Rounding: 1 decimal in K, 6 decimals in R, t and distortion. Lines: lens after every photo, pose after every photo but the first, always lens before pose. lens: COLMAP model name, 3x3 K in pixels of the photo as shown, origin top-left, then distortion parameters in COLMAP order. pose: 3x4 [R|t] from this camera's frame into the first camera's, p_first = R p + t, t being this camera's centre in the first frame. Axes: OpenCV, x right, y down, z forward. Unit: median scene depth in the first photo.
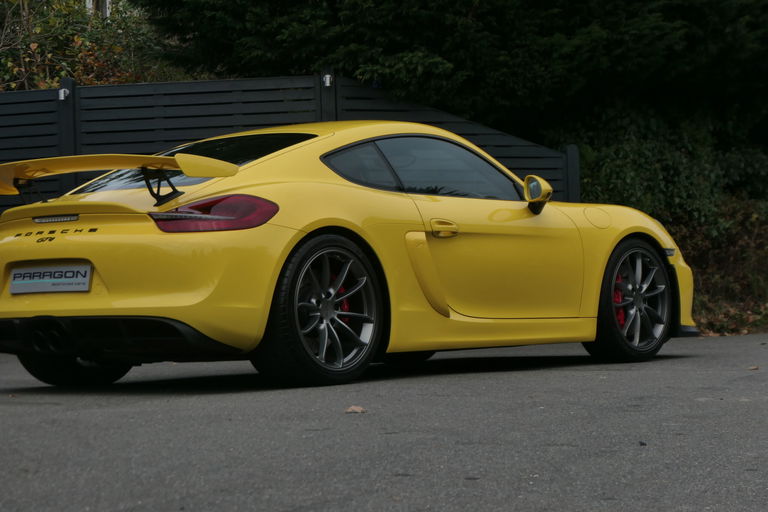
lens RADIAL K [[2203.5, 0, 407.1], [0, 2203.5, 255.5], [0, 0, 1]] dist [-0.050658, -1.074680]
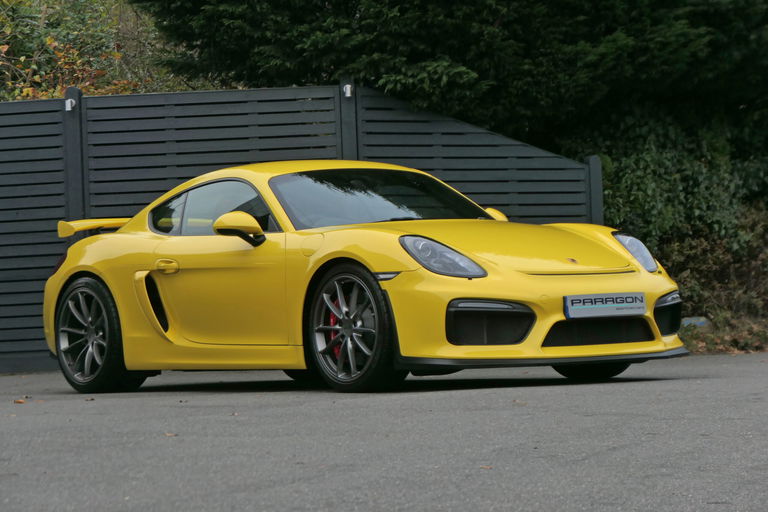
lens RADIAL K [[2934.0, 0, 384.0], [0, 2934.0, 256.0], [0, 0, 1]] dist [-0.068848, -6.437426]
pose [[0.998178, -0.004573, 0.060158, -0.095823], [0.004892, 0.999975, -0.005152, -0.000277], [-0.060133, 0.005437, 0.998176, -0.277688]]
